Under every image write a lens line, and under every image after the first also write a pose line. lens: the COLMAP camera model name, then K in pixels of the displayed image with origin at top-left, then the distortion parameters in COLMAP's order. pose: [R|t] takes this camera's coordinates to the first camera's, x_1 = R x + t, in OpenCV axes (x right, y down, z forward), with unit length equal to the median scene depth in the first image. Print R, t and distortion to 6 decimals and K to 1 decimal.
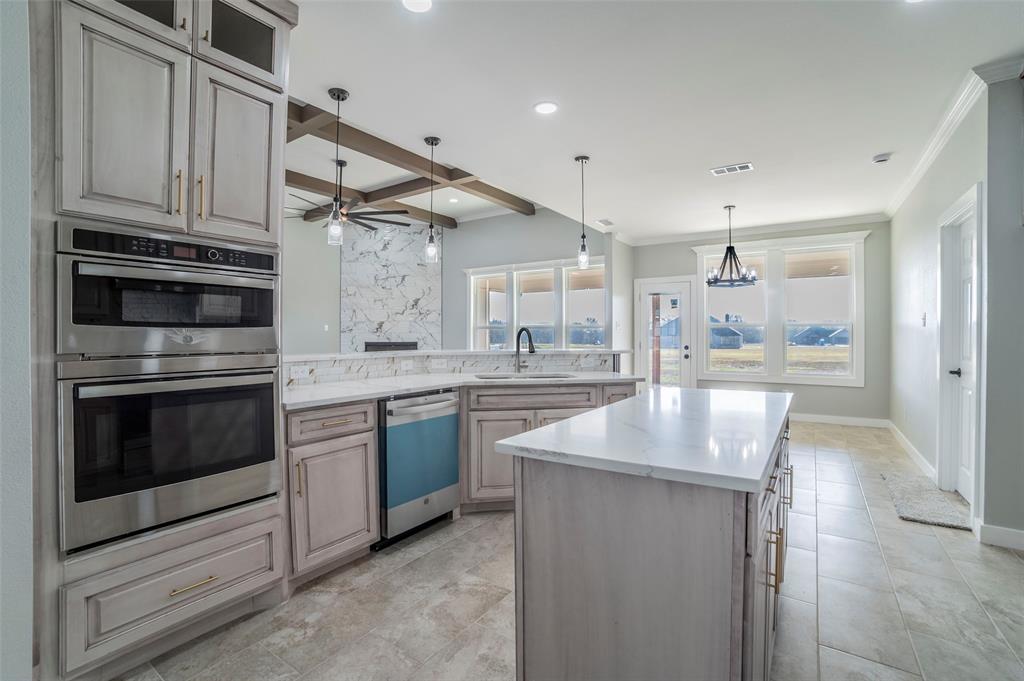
lens RADIAL K [[463.2, 0, 512.2], [0, 463.2, 334.2], [0, 0, 1]] dist [-0.097936, 0.039615]
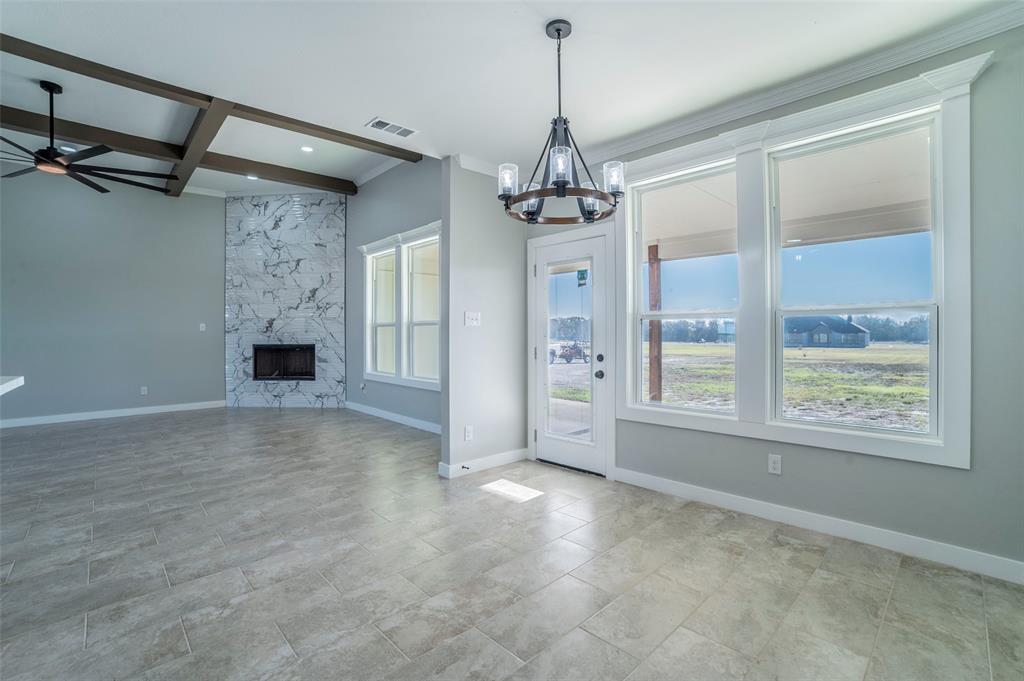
lens RADIAL K [[463.2, 0, 512.2], [0, 463.2, 334.2], [0, 0, 1]] dist [-0.097936, 0.039615]
pose [[0.976054, -0.004241, -0.217487, 0.498099], [0.005143, 0.999980, 0.003583, -0.001663], [0.217468, -0.004615, 0.976057, 0.558438]]
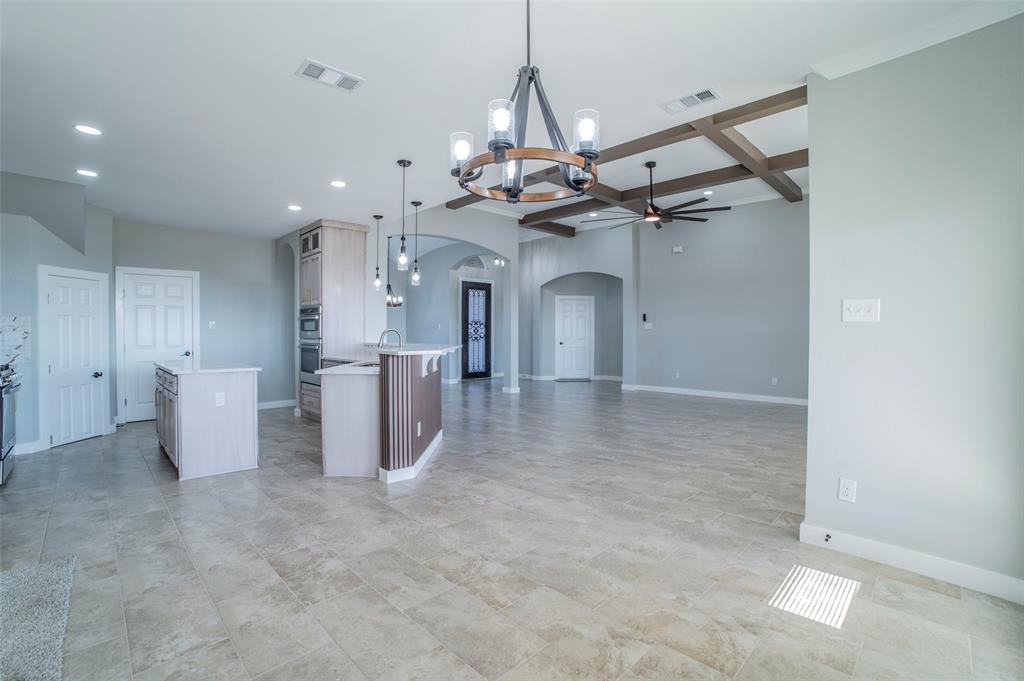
lens RADIAL K [[463.2, 0, 512.2], [0, 463.2, 334.2], [0, 0, 1]] dist [-0.097936, 0.039615]
pose [[-0.200681, 0.006560, -0.979635, 0.765644], [0.001241, 0.999978, 0.006442, -0.003542], [0.979656, 0.000077, -0.200685, 0.997471]]
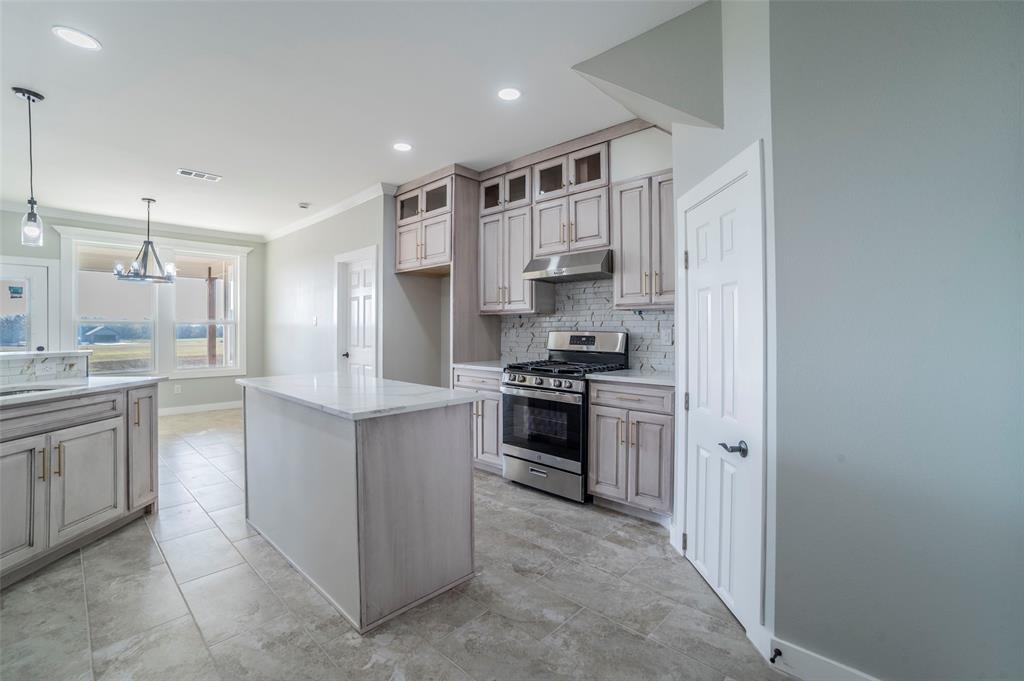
lens RADIAL K [[452.5, 0, 510.8], [0, 452.5, 319.1], [0, 0, 1]] dist [-0.083892, 0.034639]
pose [[0.162510, 0.025766, 0.986370, -0.281418], [0.002819, 0.999643, -0.026577, -0.000018], [-0.986703, 0.007099, 0.162379, 0.079370]]
